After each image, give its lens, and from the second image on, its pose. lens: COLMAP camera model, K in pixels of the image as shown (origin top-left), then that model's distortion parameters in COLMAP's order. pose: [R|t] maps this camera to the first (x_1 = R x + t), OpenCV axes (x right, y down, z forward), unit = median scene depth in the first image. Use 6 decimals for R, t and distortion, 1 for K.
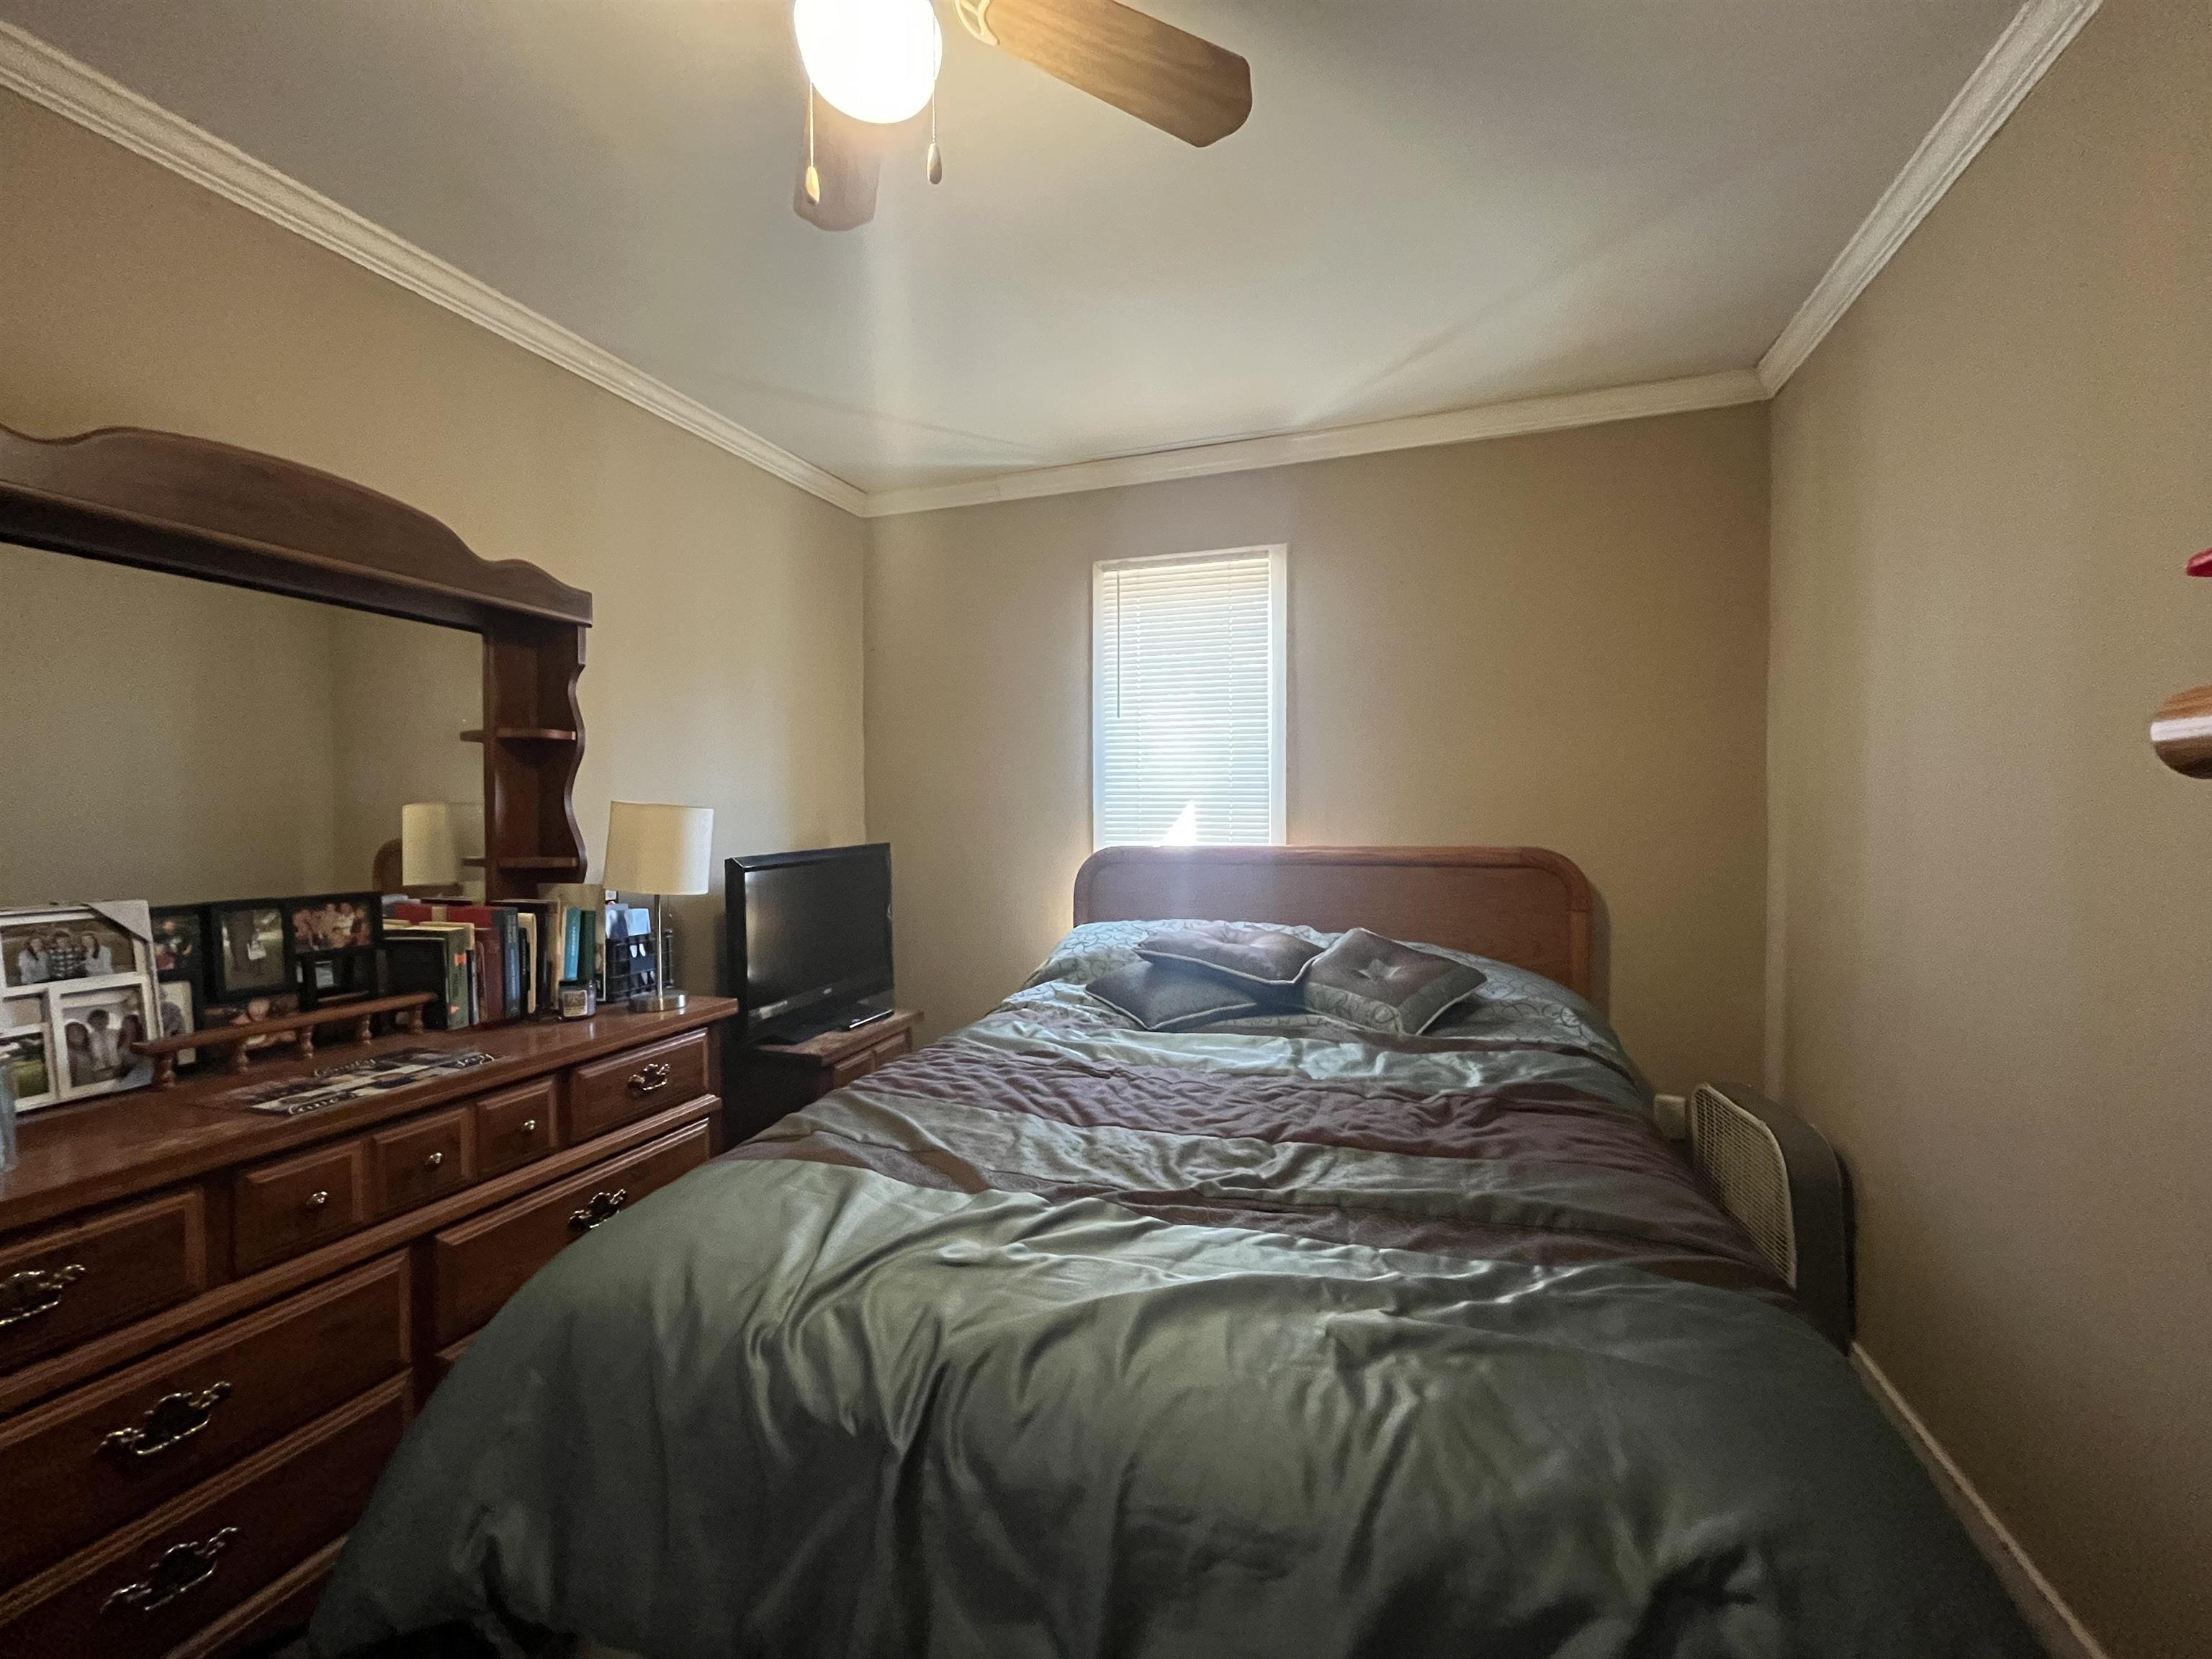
lens RADIAL K [[894.2, 0, 1111.5], [0, 894.2, 824.3], [0, 0, 1]] dist [0.000529, 0.000580]
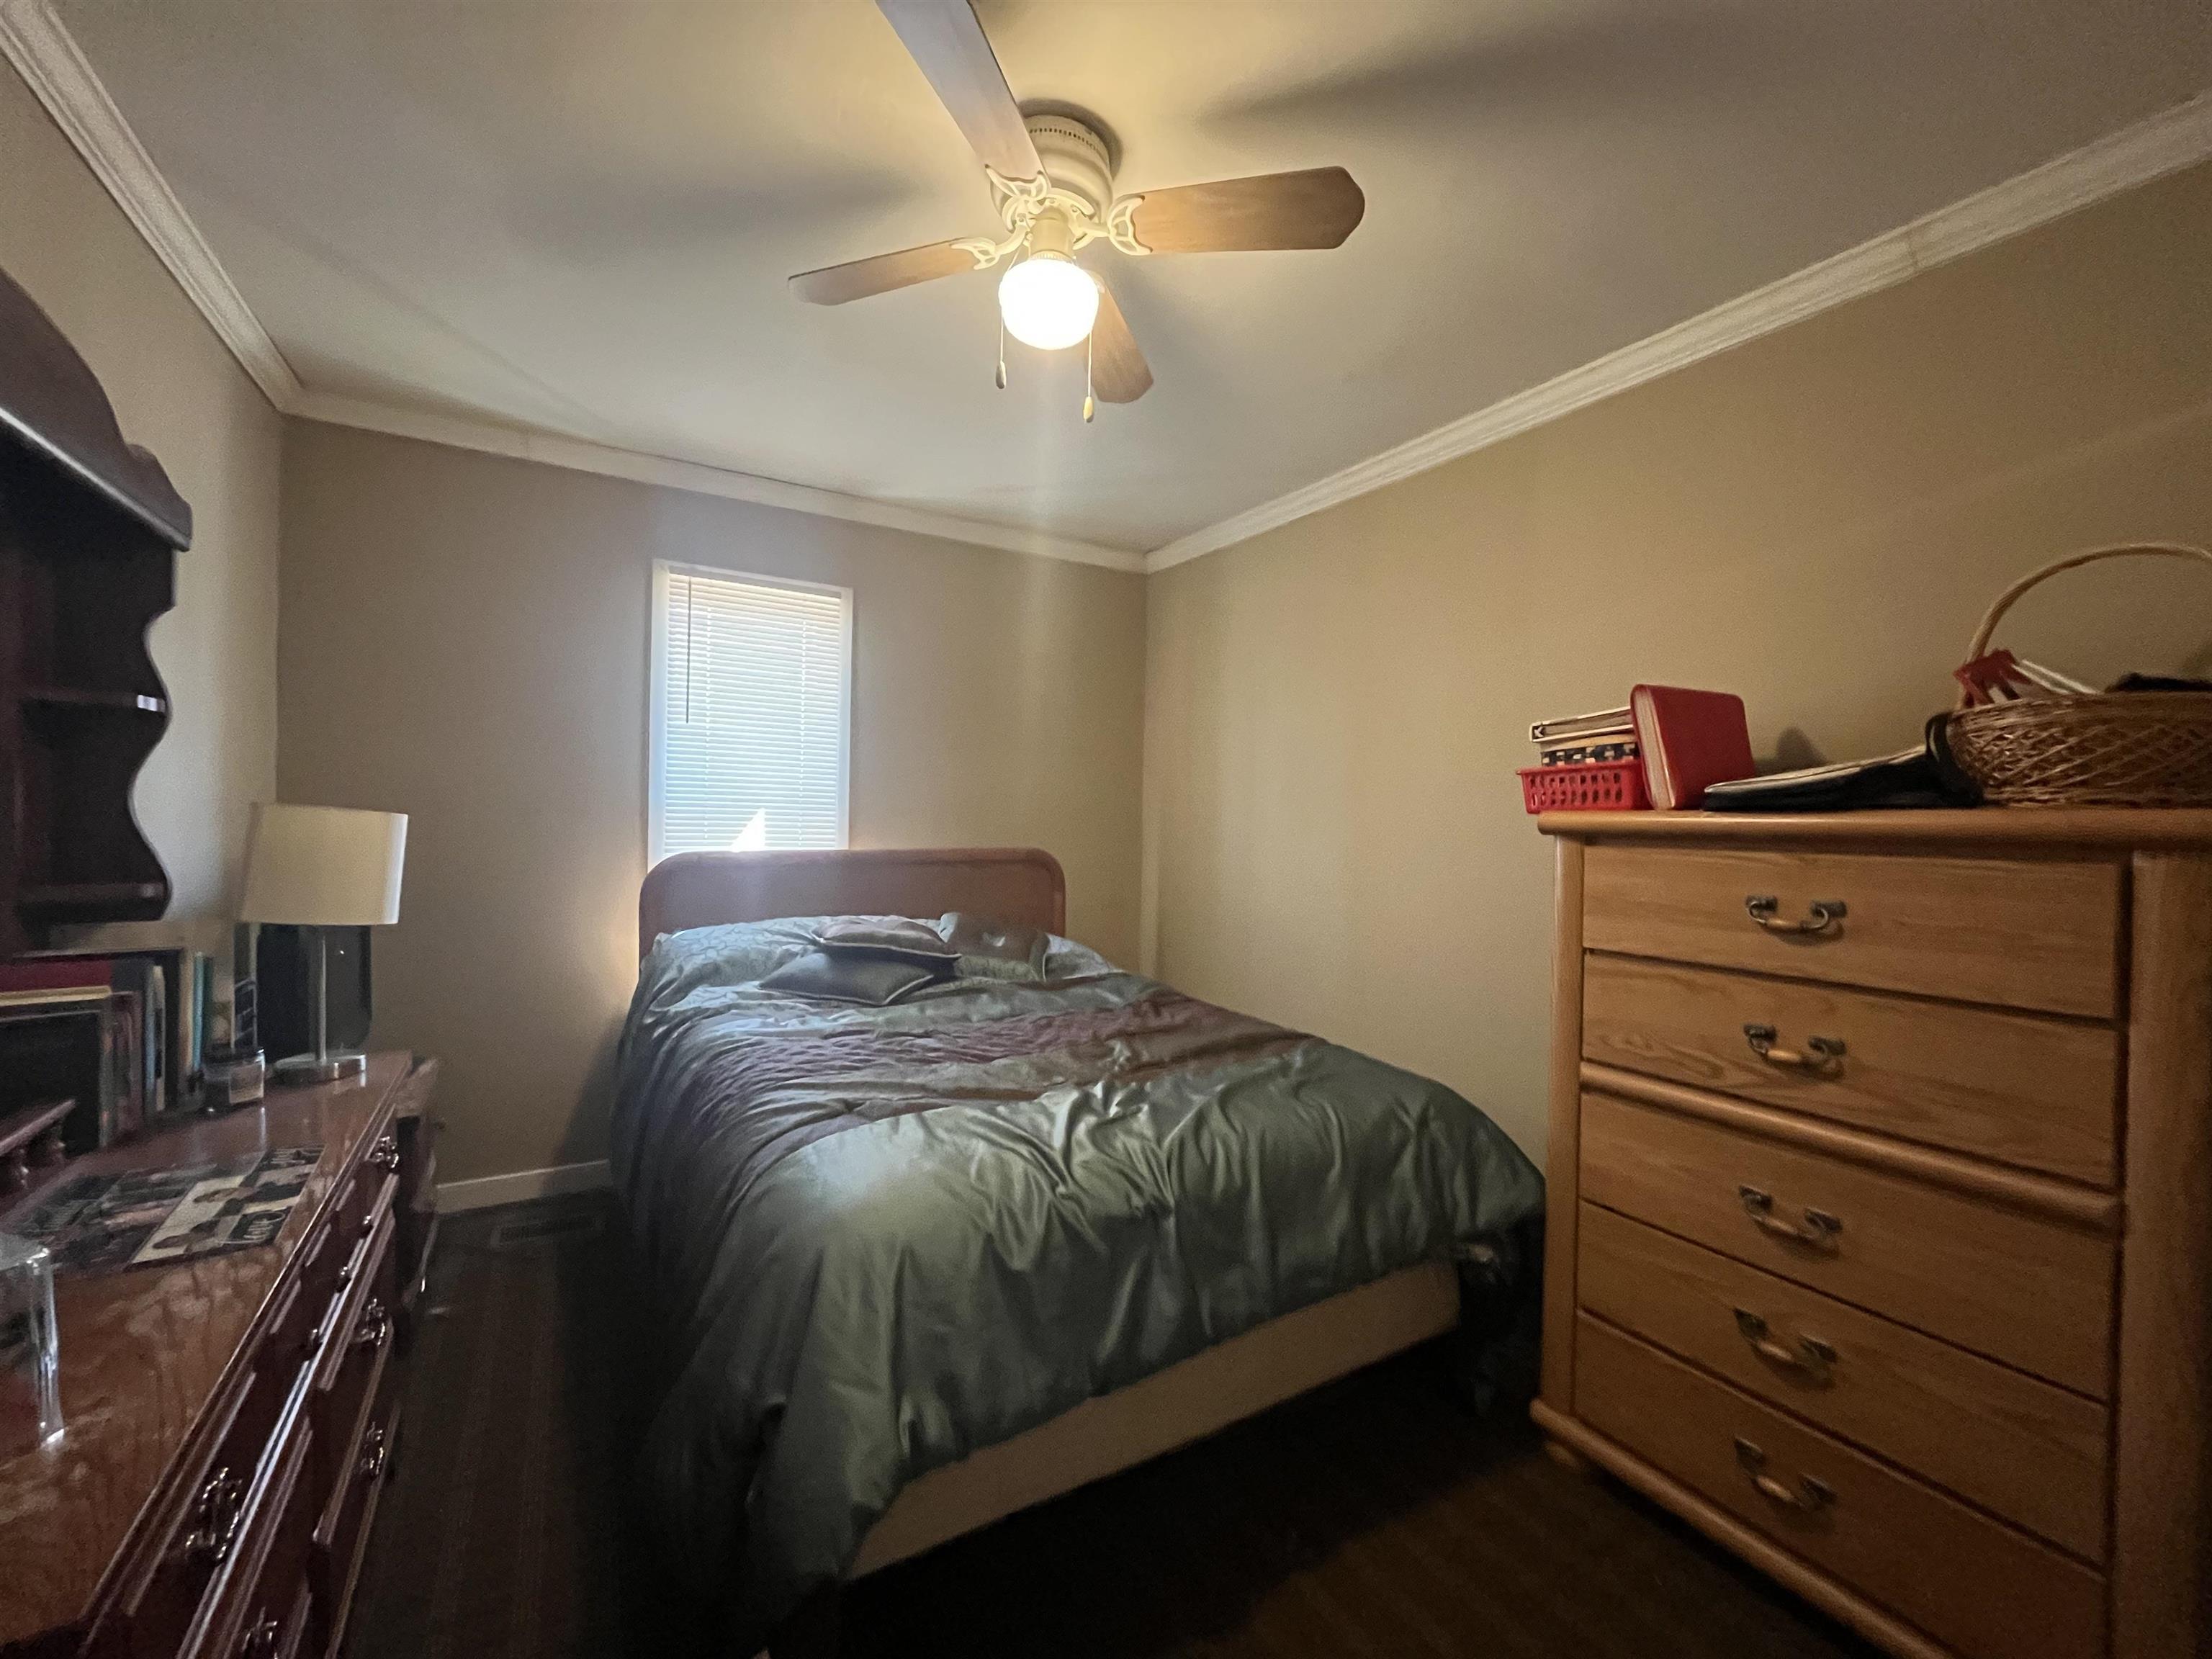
lens RADIAL K [[894.2, 0, 1110.7], [0, 894.2, 827.3], [0, 0, 1]] dist [0.000529, 0.000580]
pose [[0.634561, 0.003936, 0.772863, -0.653137], [-0.009981, 0.999945, 0.003103, -0.015489], [-0.772808, -0.009683, 0.634566, 0.001908]]
